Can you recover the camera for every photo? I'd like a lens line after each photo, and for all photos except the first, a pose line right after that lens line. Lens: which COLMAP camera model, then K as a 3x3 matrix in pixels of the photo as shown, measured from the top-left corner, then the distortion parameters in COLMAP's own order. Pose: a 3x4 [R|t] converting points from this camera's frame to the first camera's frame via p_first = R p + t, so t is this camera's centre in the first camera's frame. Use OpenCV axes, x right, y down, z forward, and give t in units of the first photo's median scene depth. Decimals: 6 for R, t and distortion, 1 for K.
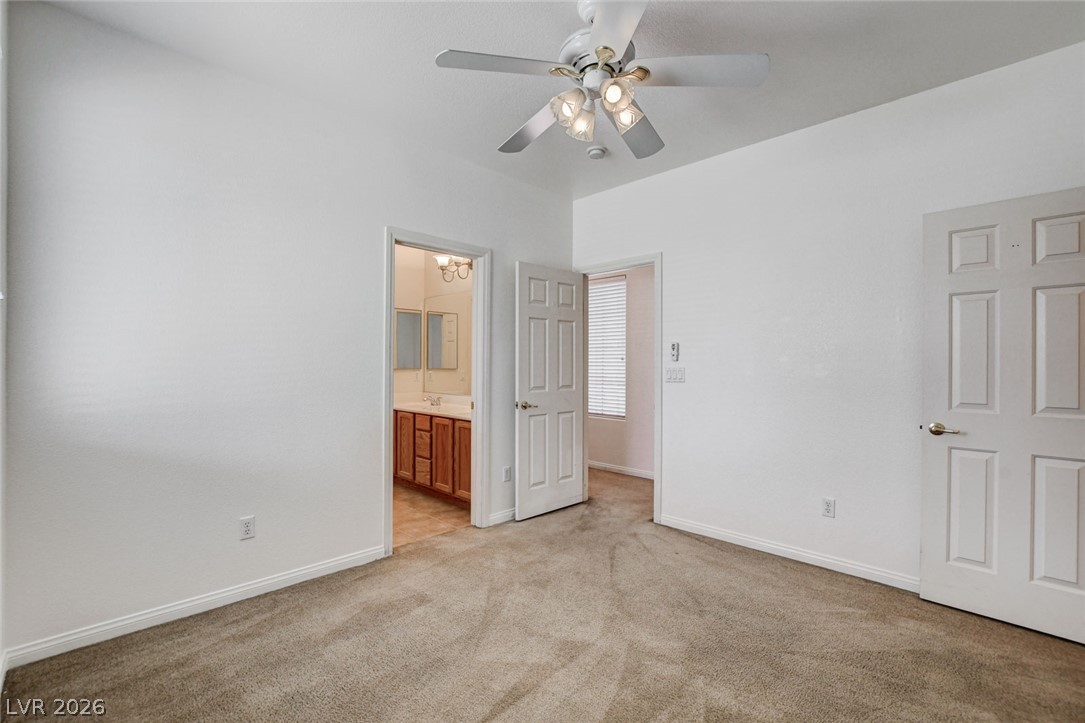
lens RADIAL K [[469.1, 0, 541.3], [0, 469.1, 360.1], [0, 0, 1]] dist [-0.013092, 0.000666]
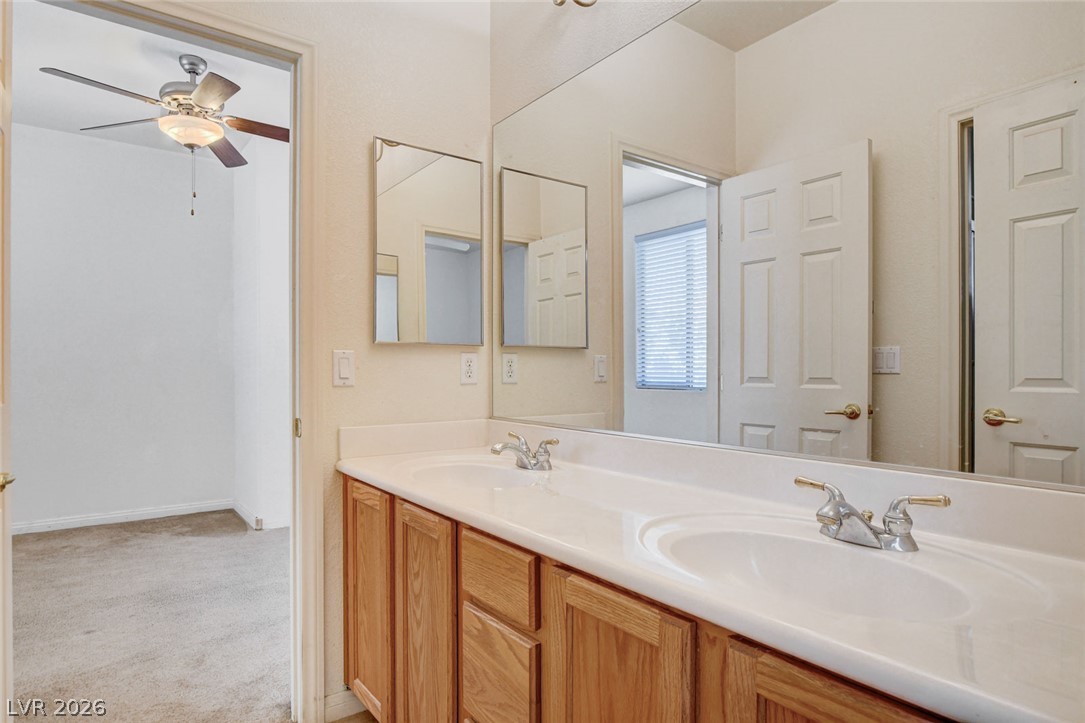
lens RADIAL K [[604.5, 0, 542.5], [0, 604.5, 361.5], [0, 0, 1]] dist [-0.055391, -0.000035]
pose [[0.988518, -0.011376, -0.150671, -0.186645], [0.010230, 0.999913, -0.008377, 0.040212], [0.150754, 0.006739, 0.988548, 0.726577]]
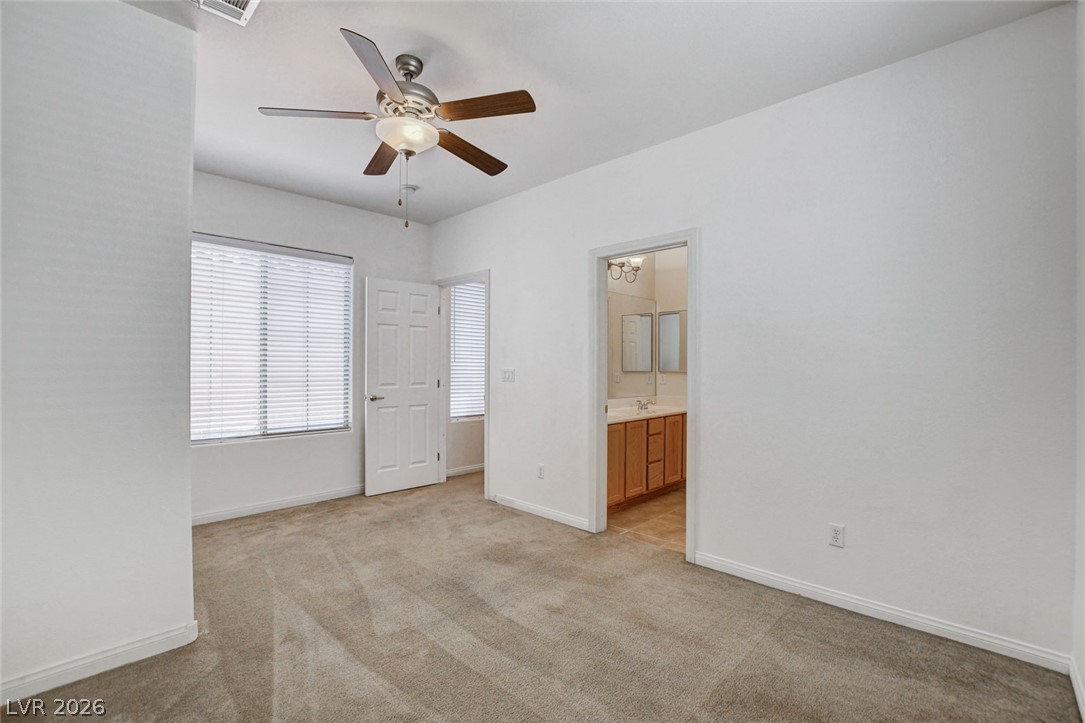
lens RADIAL K [[469.1, 0, 541.3], [0, 469.1, 360.1], [0, 0, 1]] dist [-0.013092, 0.000666]
pose [[-0.007671, 0.001996, 0.999969, -1.214042], [-0.018882, 0.999819, -0.002141, 0.001006], [-0.999792, -0.018898, -0.007631, 1.229492]]
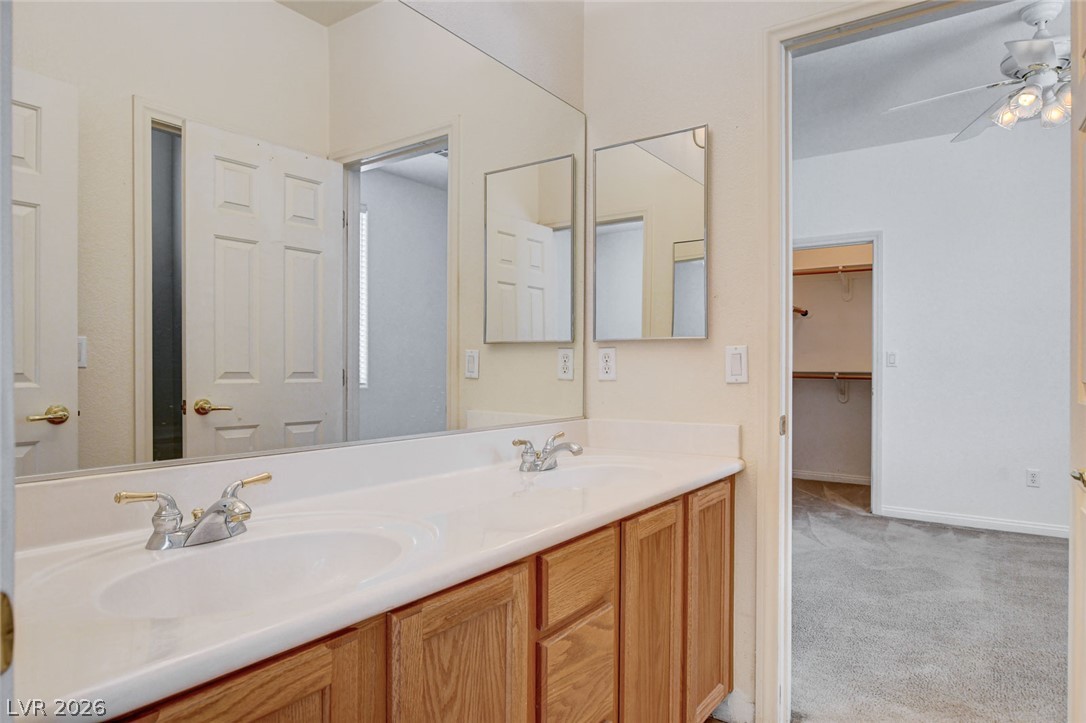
lens RADIAL K [[641.7, 0, 537.6], [0, 641.7, 369.0], [0, 0, 1]] dist [-0.057865, 0.000176]
pose [[-0.164681, -0.010387, 0.986292, -0.512415], [-0.016346, 0.999836, 0.007800, 0.041212], [-0.986212, -0.014837, -0.164823, 1.047422]]
